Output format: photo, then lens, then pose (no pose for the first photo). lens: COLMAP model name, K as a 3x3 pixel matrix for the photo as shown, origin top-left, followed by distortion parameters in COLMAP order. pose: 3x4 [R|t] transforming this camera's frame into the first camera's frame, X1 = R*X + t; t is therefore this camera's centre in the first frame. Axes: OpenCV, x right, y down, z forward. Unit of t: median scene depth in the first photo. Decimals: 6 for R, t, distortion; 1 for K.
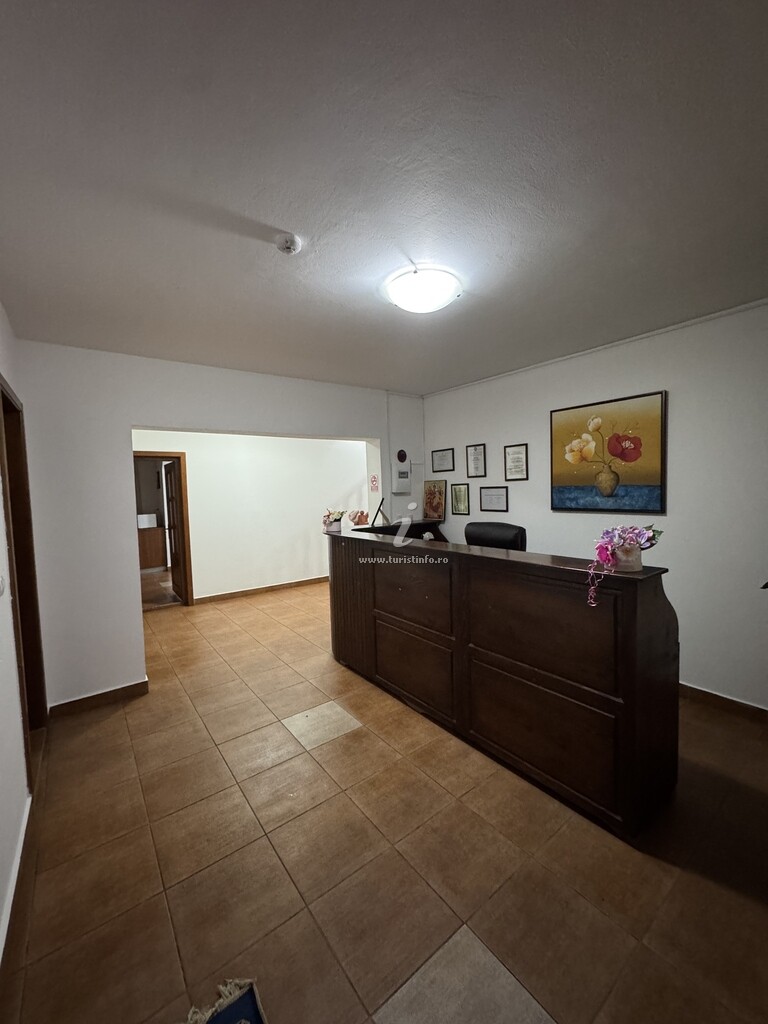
lens RADIAL K [[408.2, 0, 380.5], [0, 408.2, 505.5], [0, 0, 1]] dist [-0.004172, 0.000581]
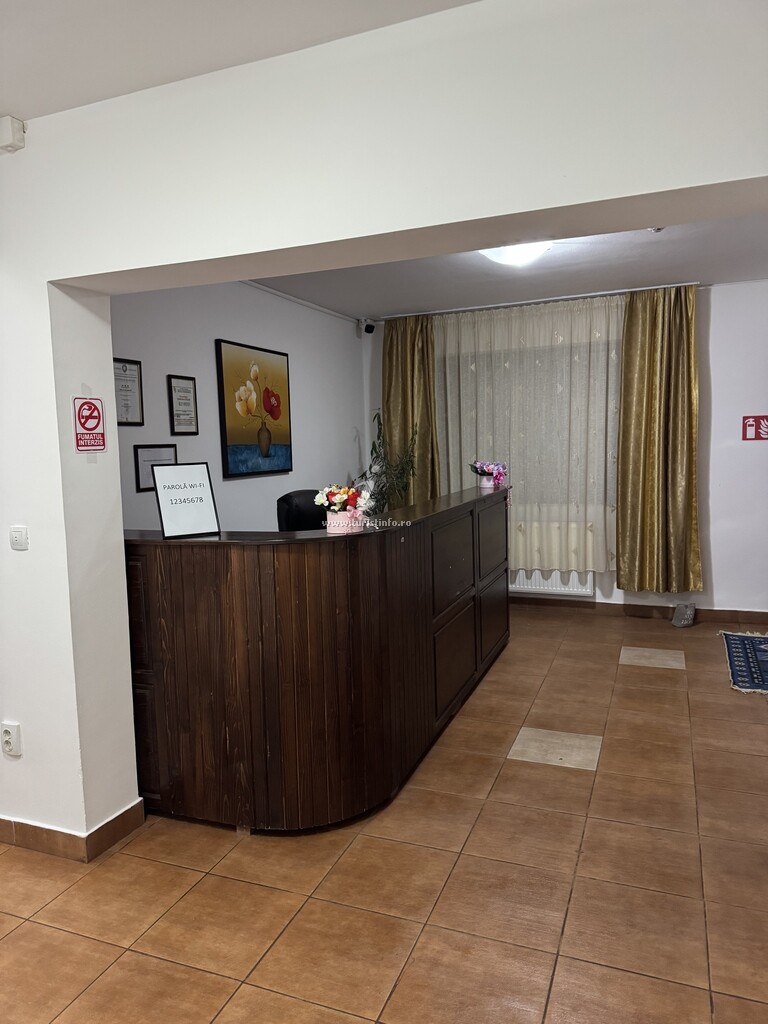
lens RADIAL K [[707.6, 0, 381.8], [0, 707.6, 516.2], [0, 0, 1]] dist [-0.001250, -0.004311]
pose [[-0.525395, -0.046750, 0.849573, -0.855410], [0.075538, 0.991984, 0.101301, -0.029718], [-0.847499, 0.117398, -0.517652, 1.531617]]
